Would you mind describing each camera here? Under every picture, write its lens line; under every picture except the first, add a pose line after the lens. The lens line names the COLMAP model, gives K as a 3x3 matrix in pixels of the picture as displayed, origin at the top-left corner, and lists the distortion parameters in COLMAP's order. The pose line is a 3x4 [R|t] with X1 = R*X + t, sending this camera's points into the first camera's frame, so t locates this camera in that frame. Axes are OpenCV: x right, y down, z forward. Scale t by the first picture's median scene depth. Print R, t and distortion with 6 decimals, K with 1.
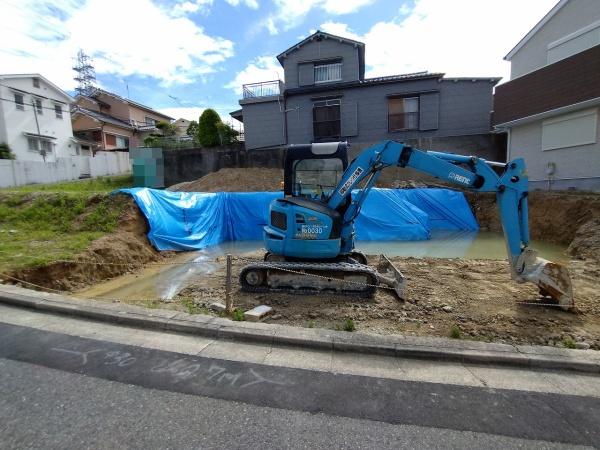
lens RADIAL K [[320.3, 0, 298.2], [0, 320.3, 226.1], [0, 0, 1]] dist [-0.000851, -0.000883]
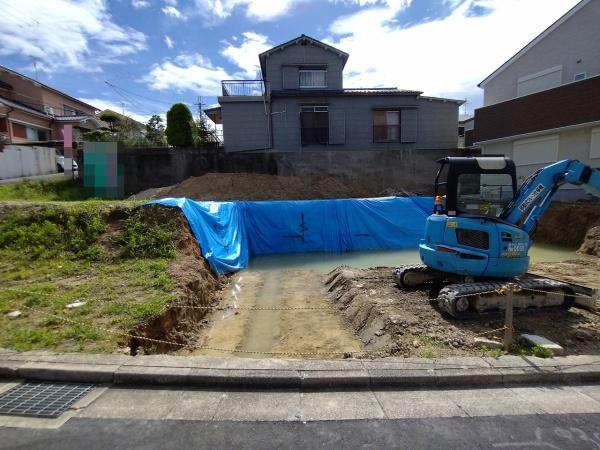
lens RADIAL K [[317.3, 0, 286.8], [0, 317.3, 226.0], [0, 0, 1]] dist [0.000088, 0.002737]
pose [[0.951155, -0.028301, 0.307414, -0.296338], [0.030092, 0.999547, -0.001084, -0.023731], [-0.307244, 0.010282, 0.951575, 0.091830]]
